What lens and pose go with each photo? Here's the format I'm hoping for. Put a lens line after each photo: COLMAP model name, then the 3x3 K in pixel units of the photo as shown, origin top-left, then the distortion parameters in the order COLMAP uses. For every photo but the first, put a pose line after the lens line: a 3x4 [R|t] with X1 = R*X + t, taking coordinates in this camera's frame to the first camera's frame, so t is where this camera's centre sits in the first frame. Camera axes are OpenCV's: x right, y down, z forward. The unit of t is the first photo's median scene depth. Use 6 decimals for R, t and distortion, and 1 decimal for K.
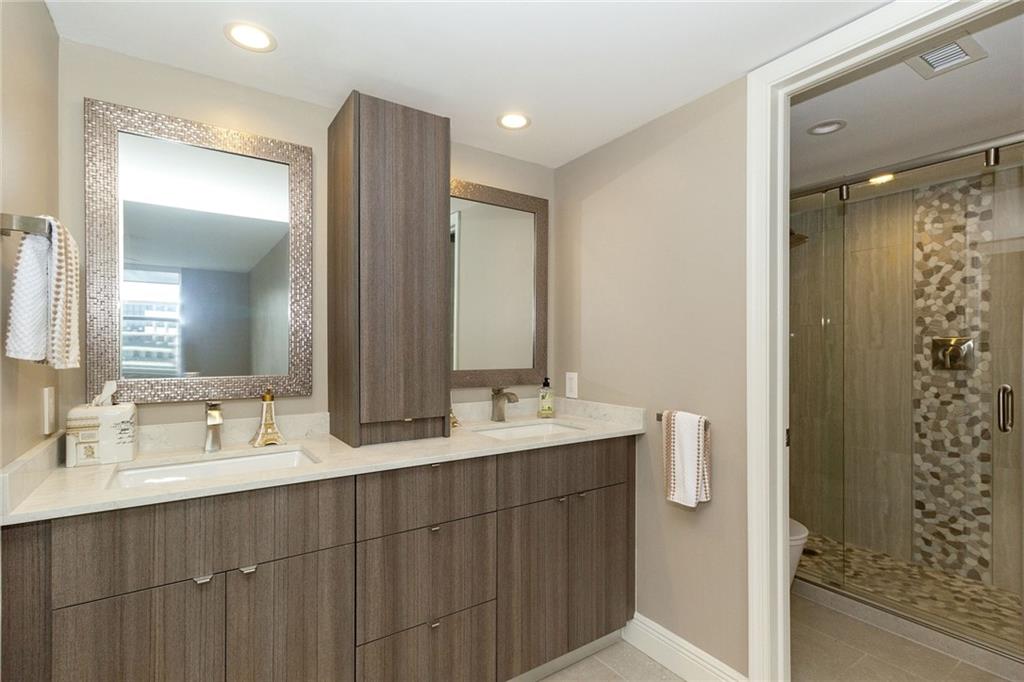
lens RADIAL K [[471.8, 0, 518.7], [0, 471.8, 327.9], [0, 0, 1]] dist [0.003920, -0.000285]
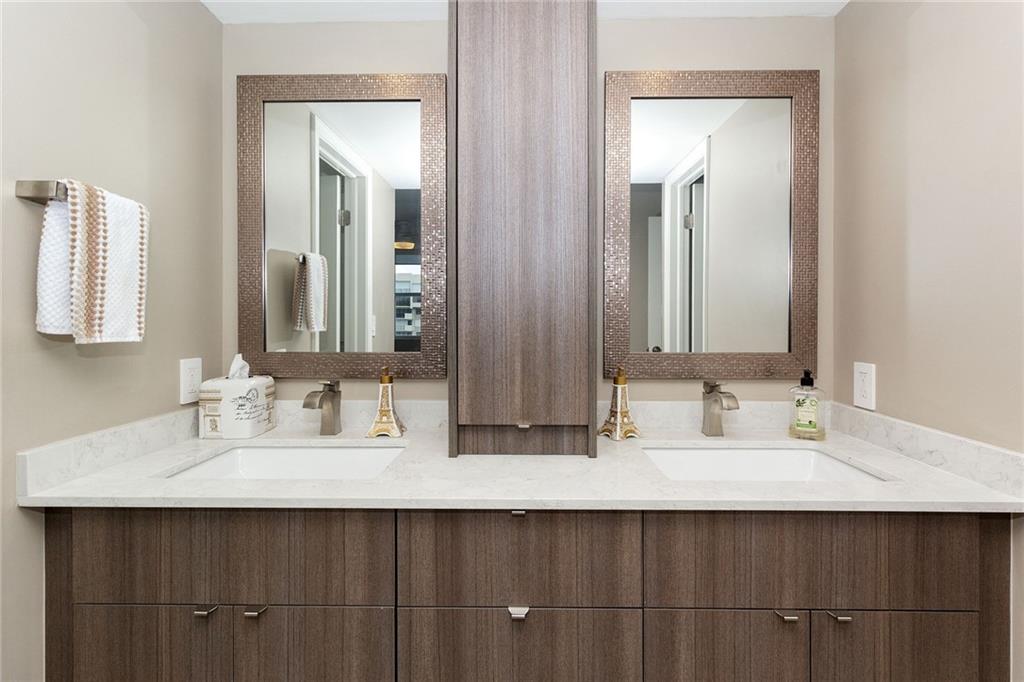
lens RADIAL K [[494.1, 0, 525.6], [0, 494.1, 306.7], [0, 0, 1]] dist [0.001471, 0.000588]
pose [[0.816633, -0.014454, -0.576976, 0.183811], [0.026911, 0.999553, 0.013050, 0.014727], [0.576530, -0.026184, 0.816657, 0.437855]]
